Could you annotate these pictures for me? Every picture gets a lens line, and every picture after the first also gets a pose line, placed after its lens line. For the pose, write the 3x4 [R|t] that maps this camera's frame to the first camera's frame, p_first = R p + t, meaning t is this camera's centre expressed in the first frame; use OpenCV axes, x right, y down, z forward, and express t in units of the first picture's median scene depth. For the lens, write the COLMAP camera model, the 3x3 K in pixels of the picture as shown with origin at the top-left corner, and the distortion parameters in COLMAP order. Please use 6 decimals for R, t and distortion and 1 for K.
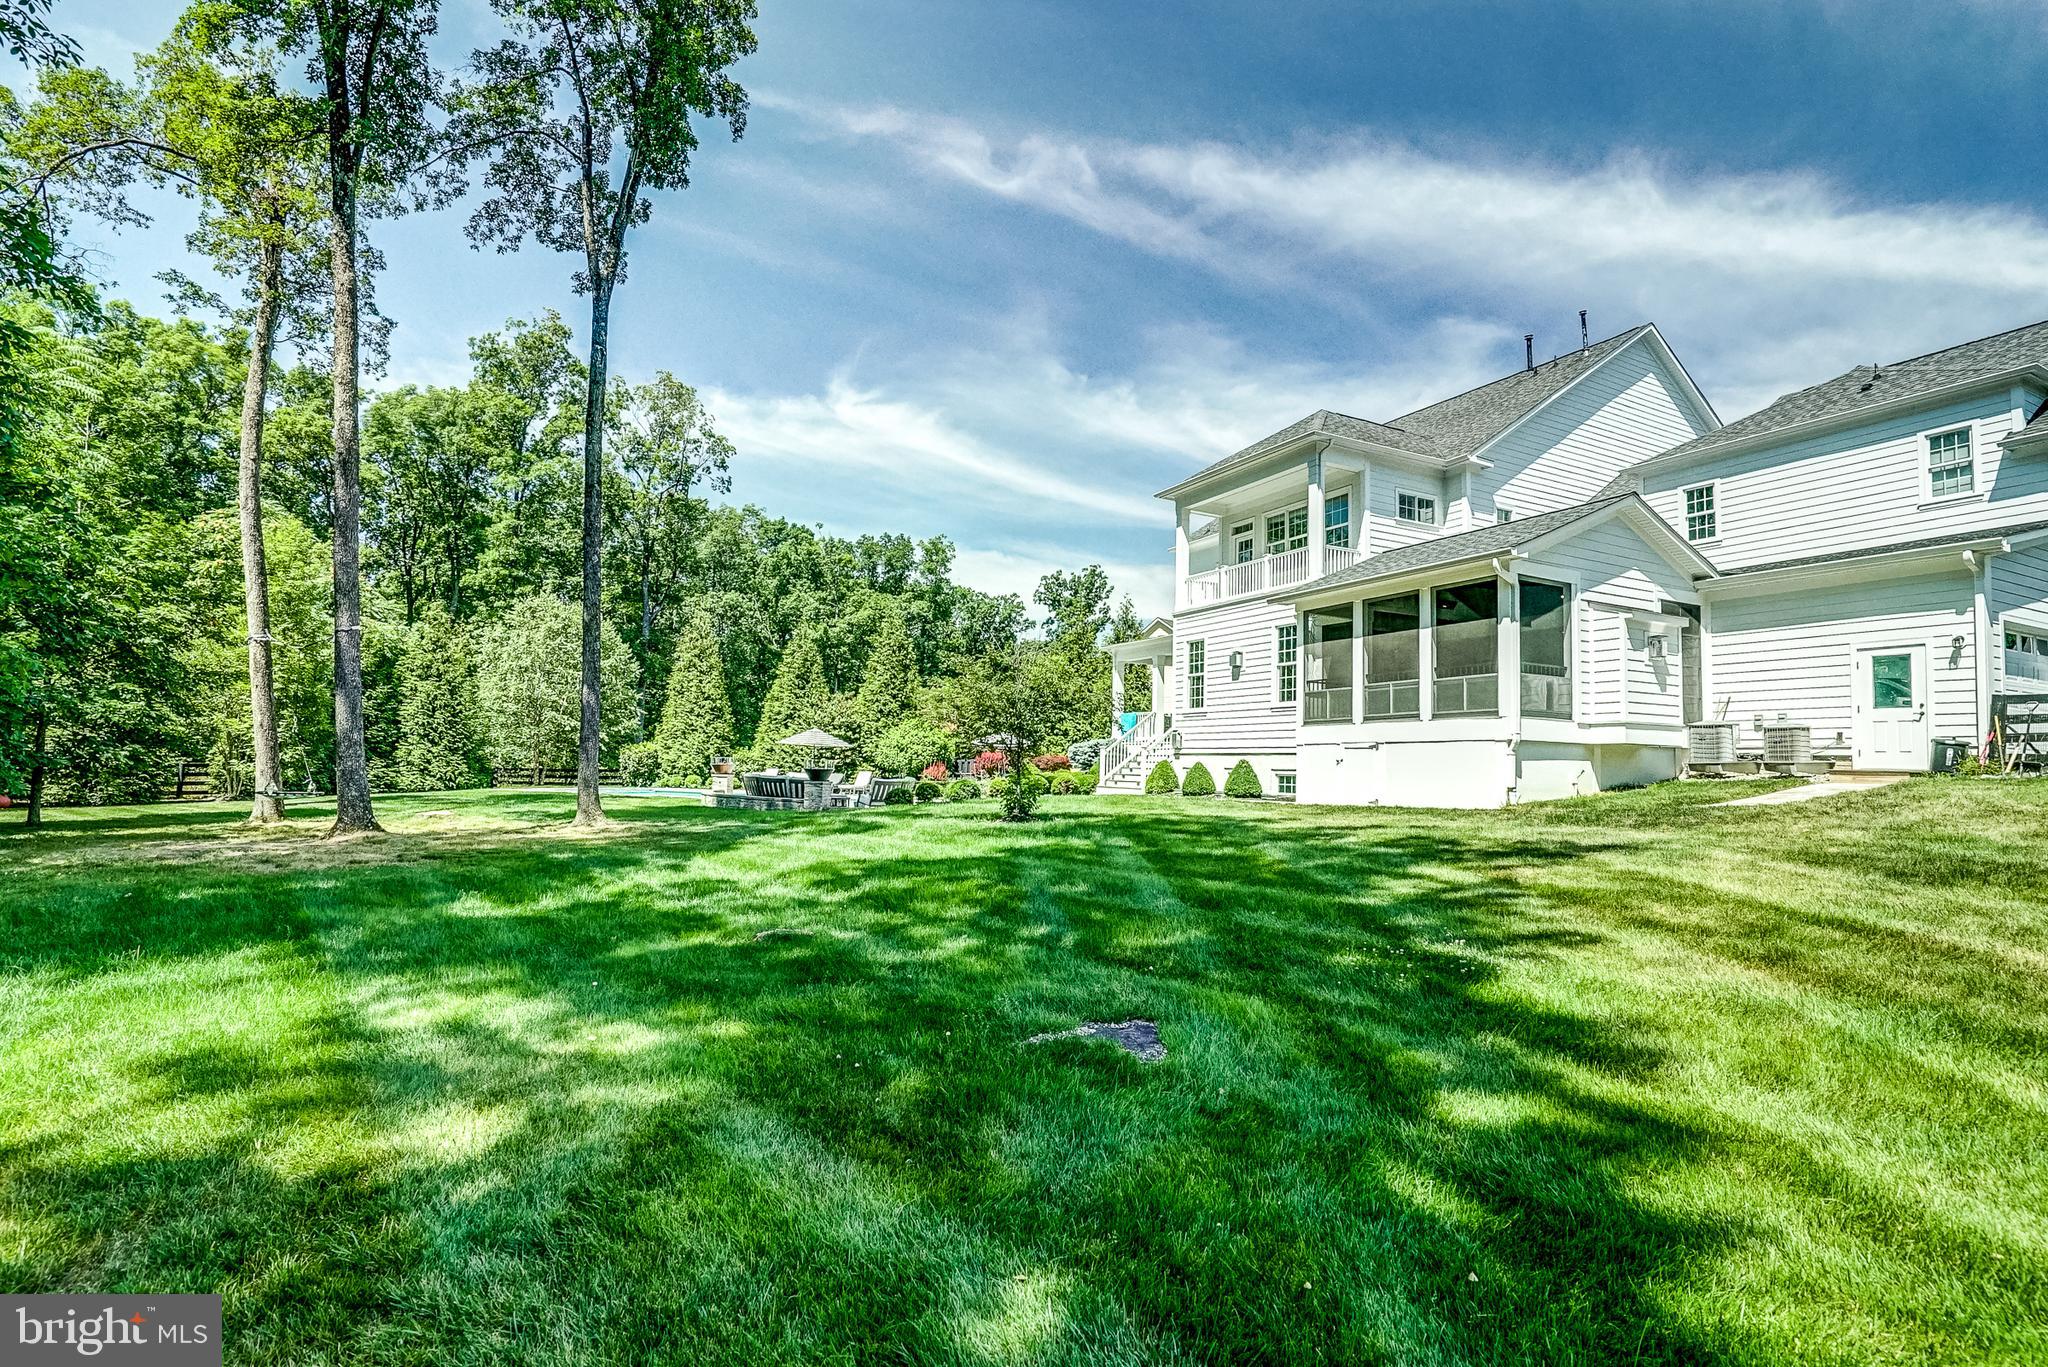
lens RADIAL K [[955.4, 0, 1019.6], [0, 955.4, 689.9], [0, 0, 1]] dist [-0.013759, 0.000689]
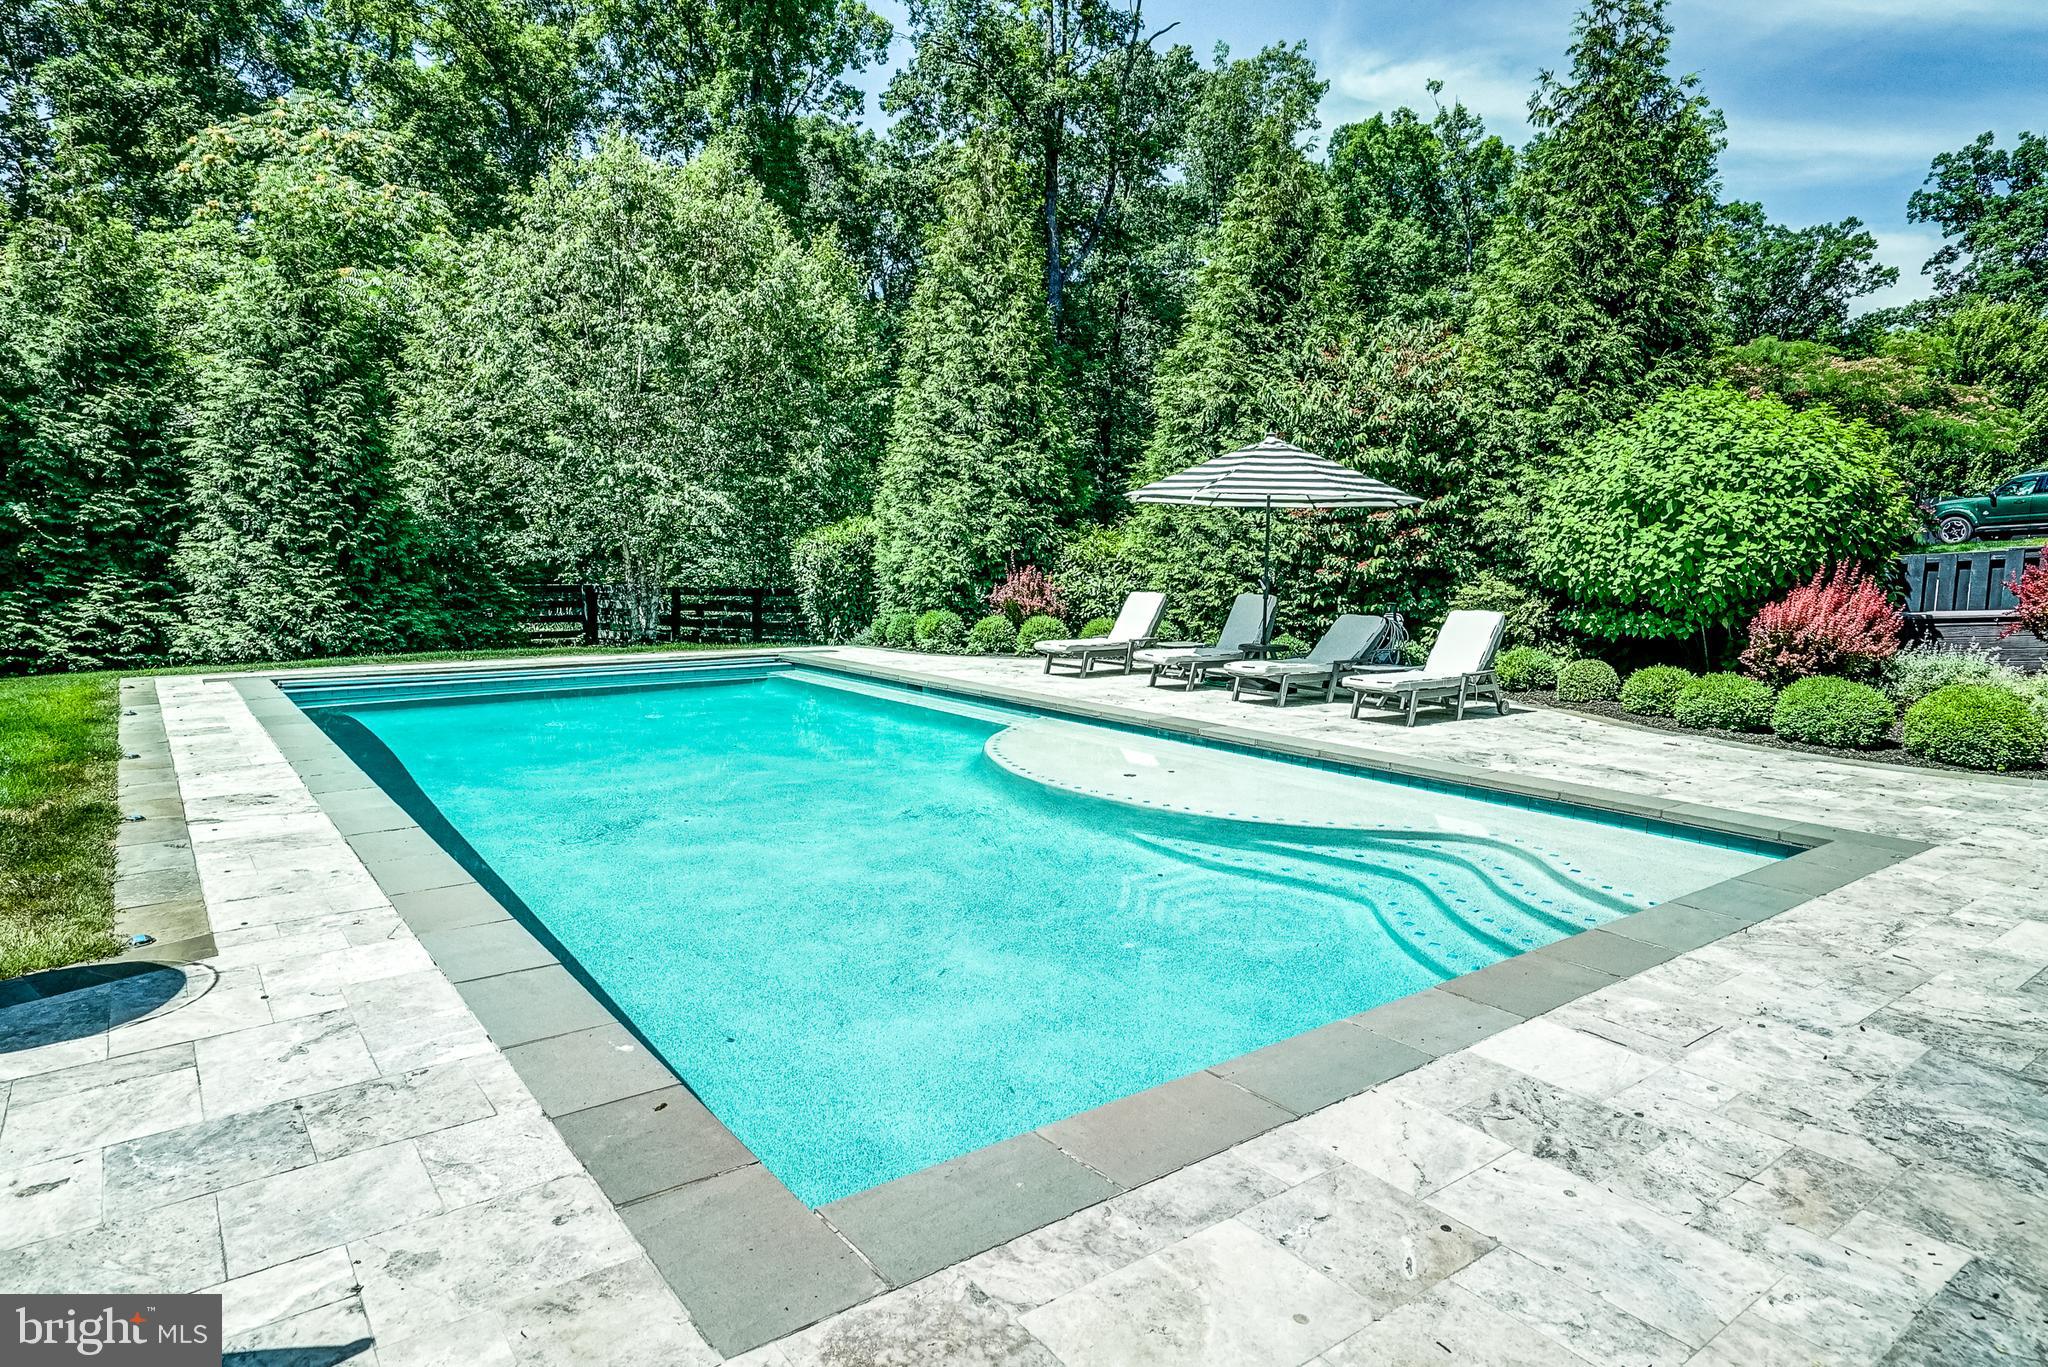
lens RADIAL K [[1194.2, 0, 1013.2], [0, 1194.2, 690.4], [0, 0, 1]] dist [0.000968, 0.001689]
pose [[0.842792, 0.047522, -0.536137, -0.091463], [0.053397, 0.983799, 0.171140, 0.044790], [0.535584, -0.172863, 0.826600, 0.637602]]
